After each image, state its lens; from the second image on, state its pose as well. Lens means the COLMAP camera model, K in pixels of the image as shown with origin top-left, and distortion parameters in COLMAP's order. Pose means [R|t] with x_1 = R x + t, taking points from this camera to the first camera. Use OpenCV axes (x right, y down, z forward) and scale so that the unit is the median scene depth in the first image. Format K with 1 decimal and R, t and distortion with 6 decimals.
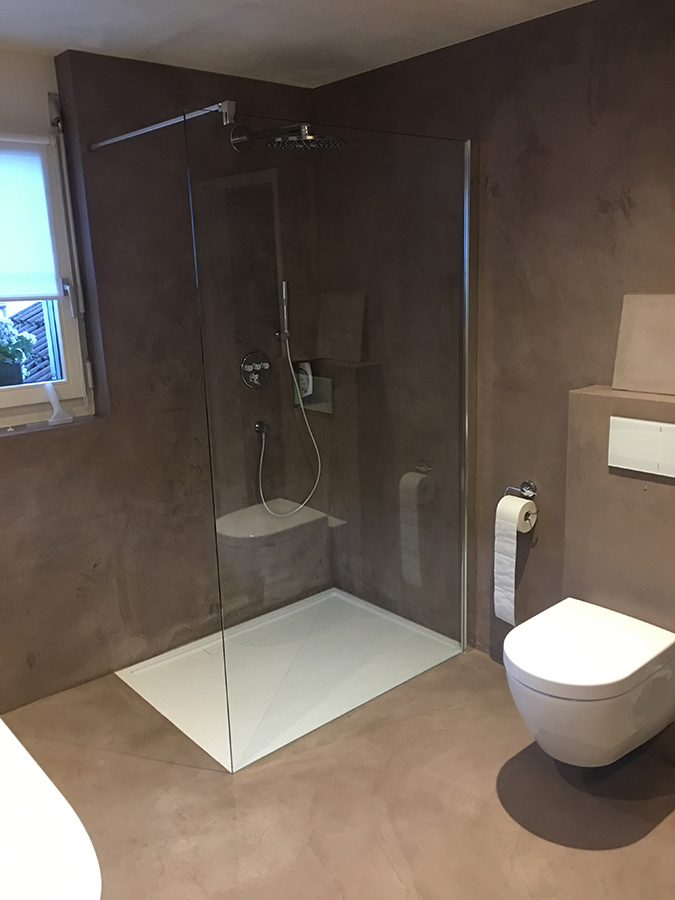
lens RADIAL K [[767.6, 0, 339.0], [0, 767.6, 438.7], [0, 0, 1]] dist [0.000796, 0.003894]
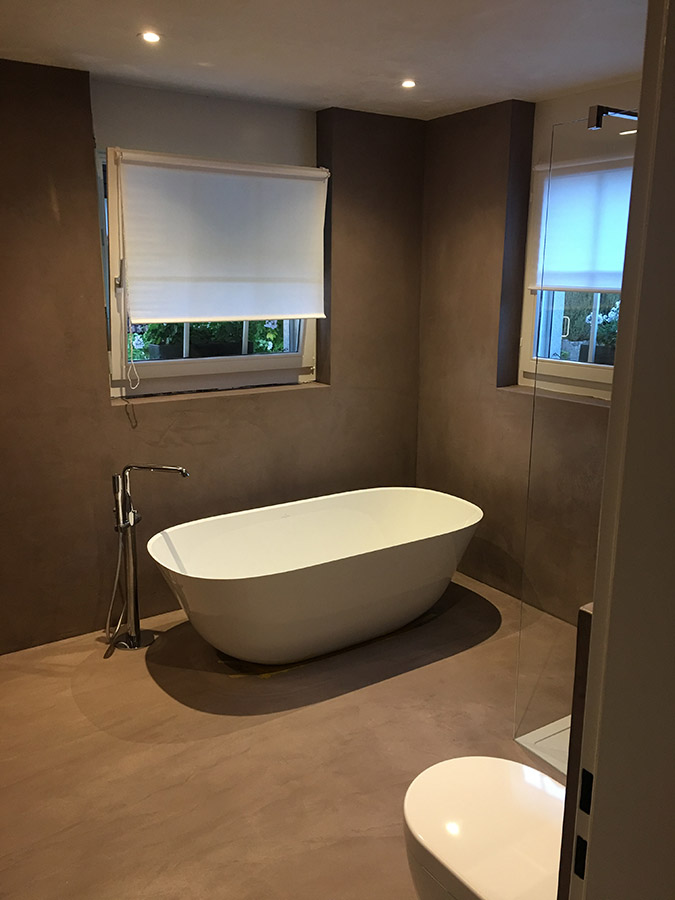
lens RADIAL K [[750.9, 0, 334.7], [0, 750.9, 444.7], [0, 0, 1]] dist [0.037647, -0.013450]
pose [[-0.134582, 0.260207, -0.956128, 0.655981], [-0.203351, 0.937117, 0.283656, -0.169204], [0.969812, 0.232604, -0.073206, 0.591754]]
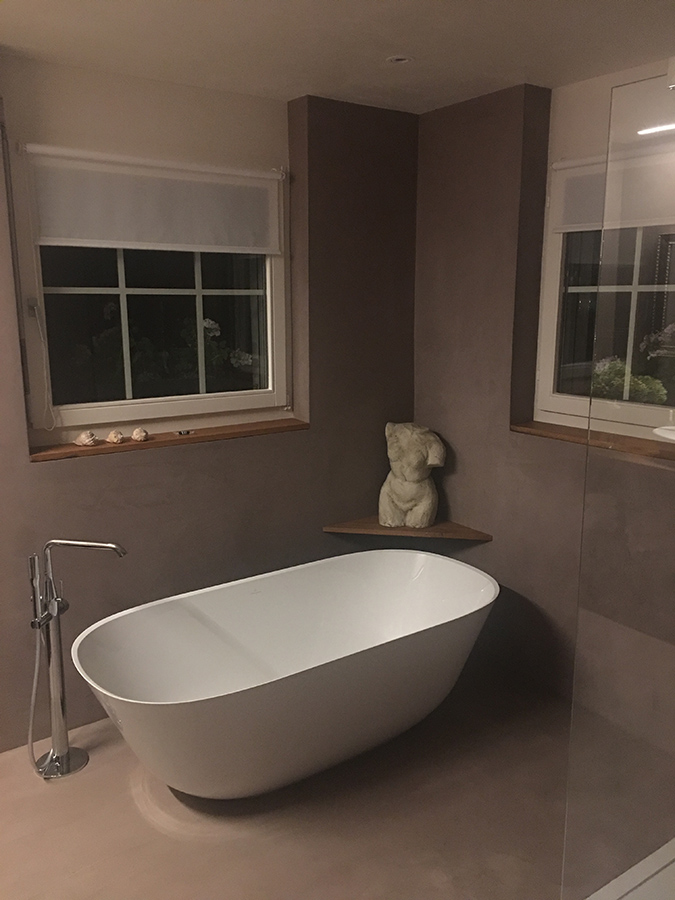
lens RADIAL K [[750.9, 0, 334.7], [0, 750.9, 444.7], [0, 0, 1]] dist [0.037647, -0.013450]
pose [[-0.108681, 0.233354, -0.966299, 0.430432], [-0.197234, 0.947670, 0.251038, -0.151042], [0.974314, 0.217870, -0.056968, 0.567888]]
